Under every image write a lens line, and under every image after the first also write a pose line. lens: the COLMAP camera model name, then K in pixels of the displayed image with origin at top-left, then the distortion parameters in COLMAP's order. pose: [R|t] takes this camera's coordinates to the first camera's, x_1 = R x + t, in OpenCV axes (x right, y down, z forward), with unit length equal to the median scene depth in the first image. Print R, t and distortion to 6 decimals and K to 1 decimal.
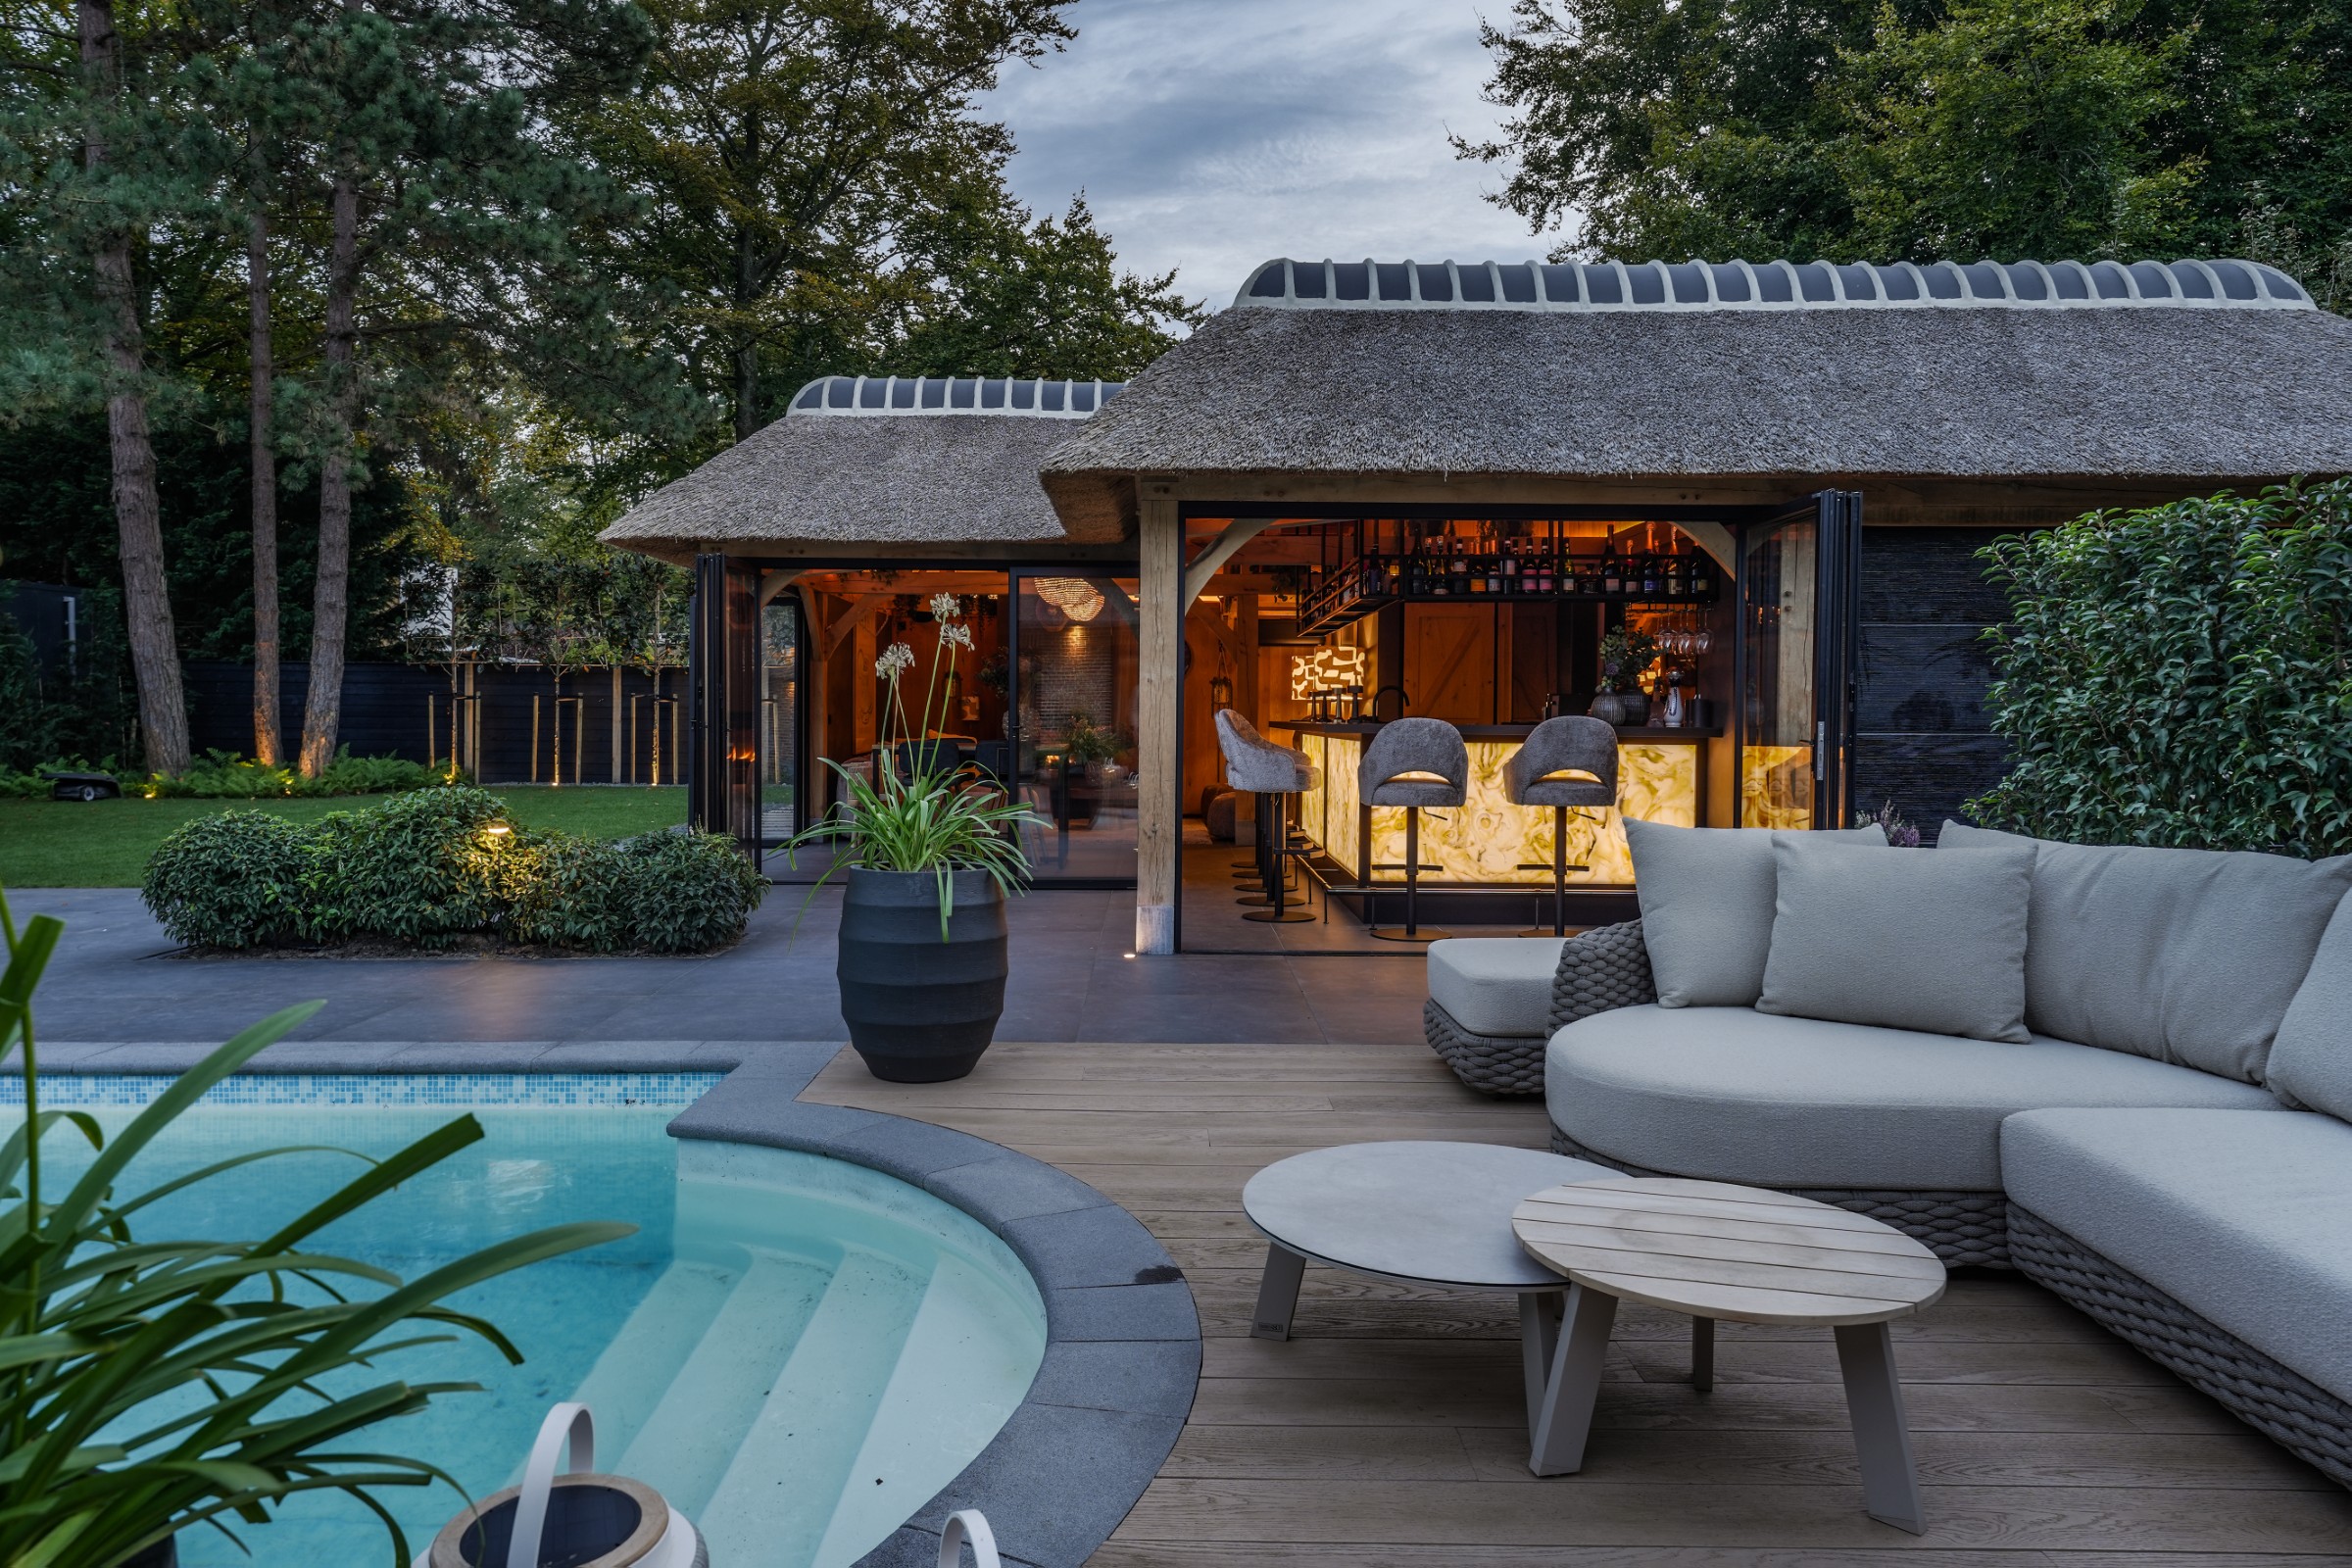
lens RADIAL K [[1472.9, 0, 1176.0], [0, 1472.9, 784.0], [0, 0, 1]] dist [0.004796, -0.000735]
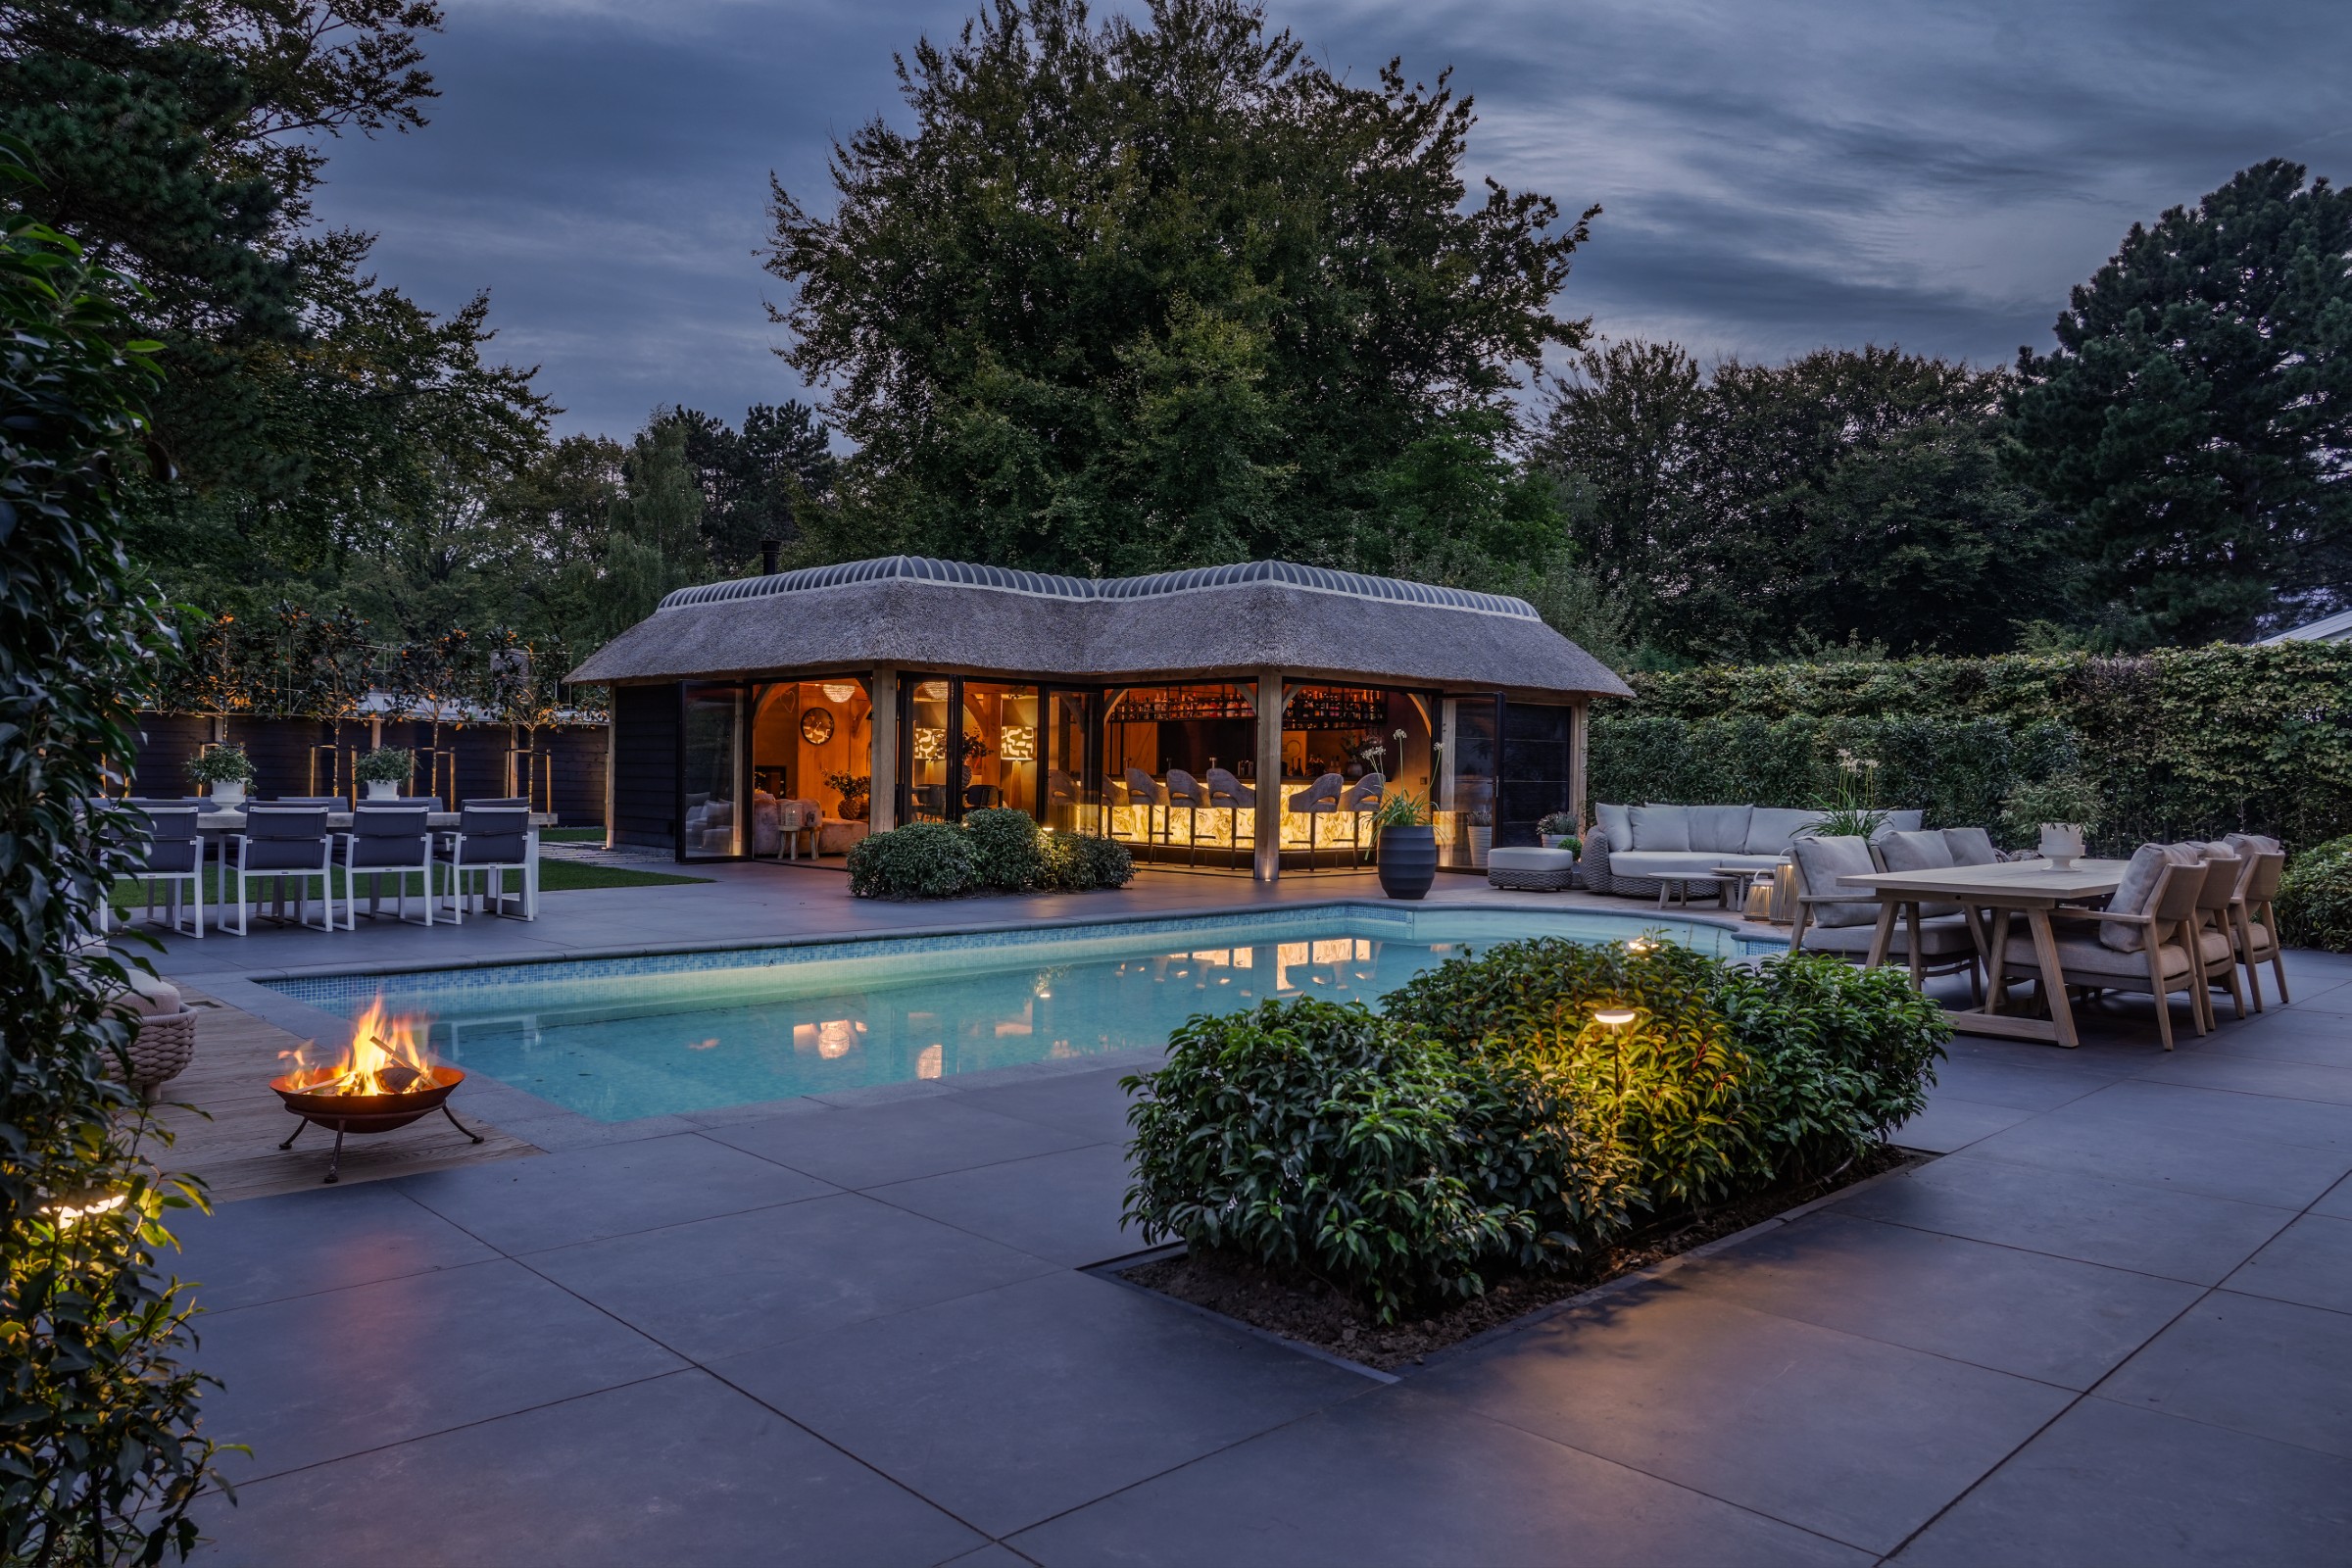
lens RADIAL K [[1572.8, 0, 1176.0], [0, 1572.8, 784.0], [0, 0, 1]] dist [-0.000731, -0.000718]
pose [[0.724286, 0.004218, 0.689487, -1.186378], [0.025384, 0.999140, -0.032778, 0.031561], [-0.689032, 0.041243, 0.723556, -0.417432]]
